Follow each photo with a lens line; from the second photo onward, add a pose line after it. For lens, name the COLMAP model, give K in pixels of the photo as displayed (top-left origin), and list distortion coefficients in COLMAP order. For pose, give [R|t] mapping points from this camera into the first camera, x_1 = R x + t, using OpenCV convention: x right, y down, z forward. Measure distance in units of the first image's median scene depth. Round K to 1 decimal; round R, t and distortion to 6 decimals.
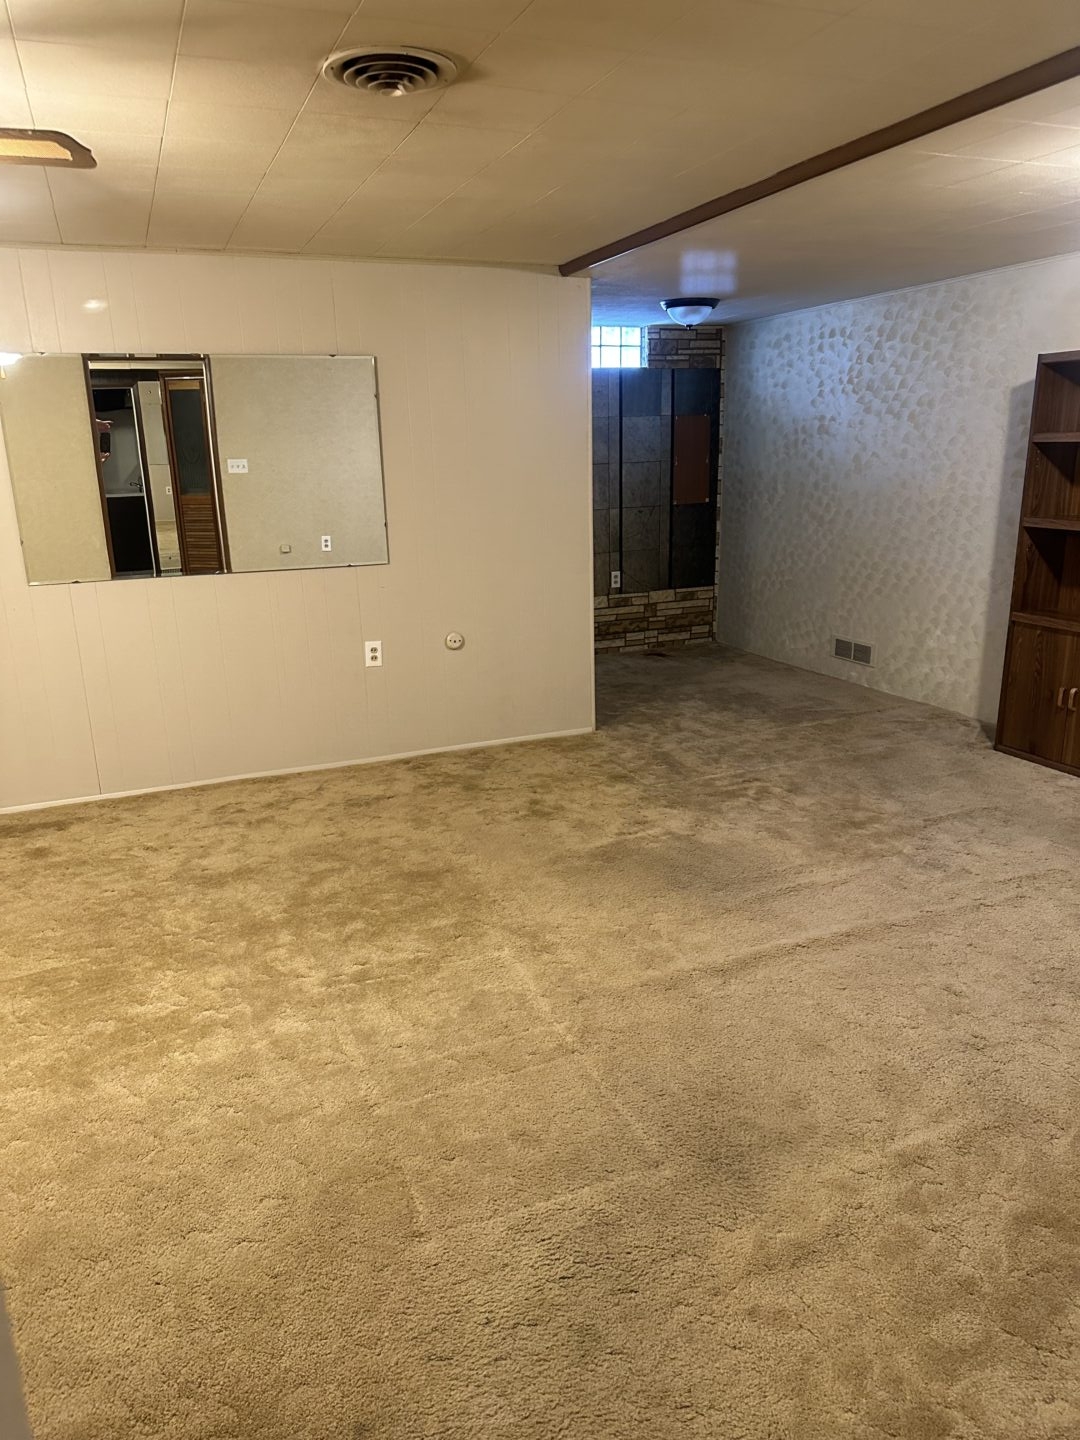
lens RADIAL K [[1008.1, 0, 535.0], [0, 1008.1, 722.7], [0, 0, 1]] dist [0.039652, -0.047992]
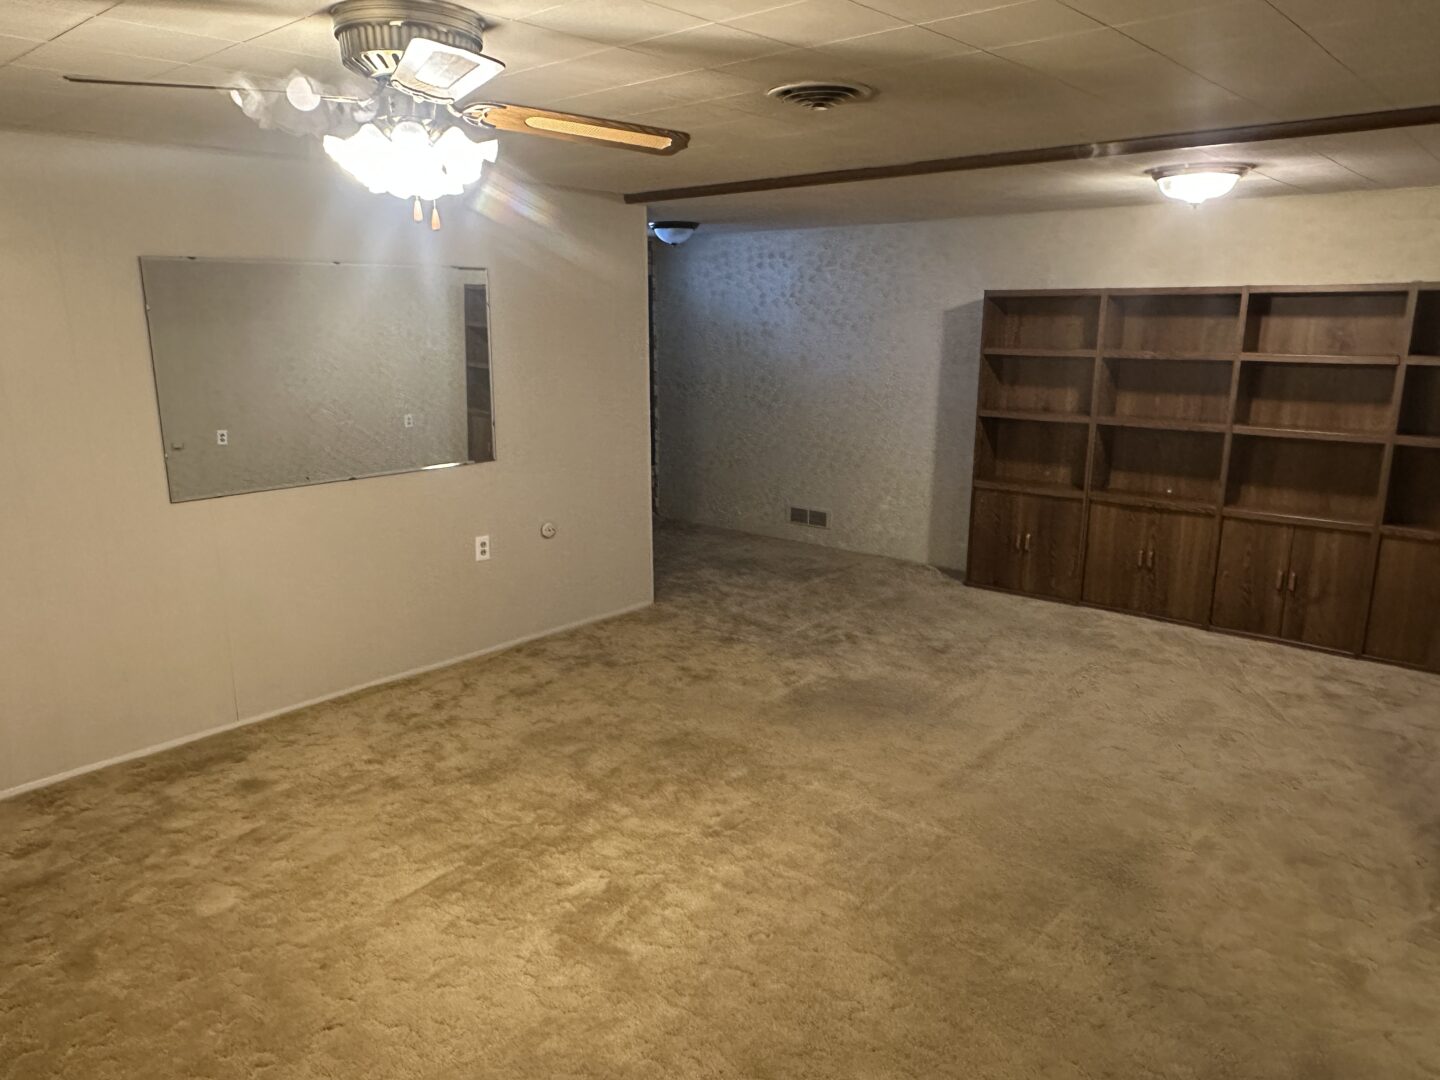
lens RADIAL K [[1008.1, 0, 728.0], [0, 1008.1, 531.5], [0, 0, 1]] dist [0.039652, -0.047992]
pose [[0.899823, -0.069066, 0.430753, -0.387564], [0.095633, 0.994601, -0.040300, -0.020584], [-0.425644, 0.077457, 0.901570, -0.039501]]
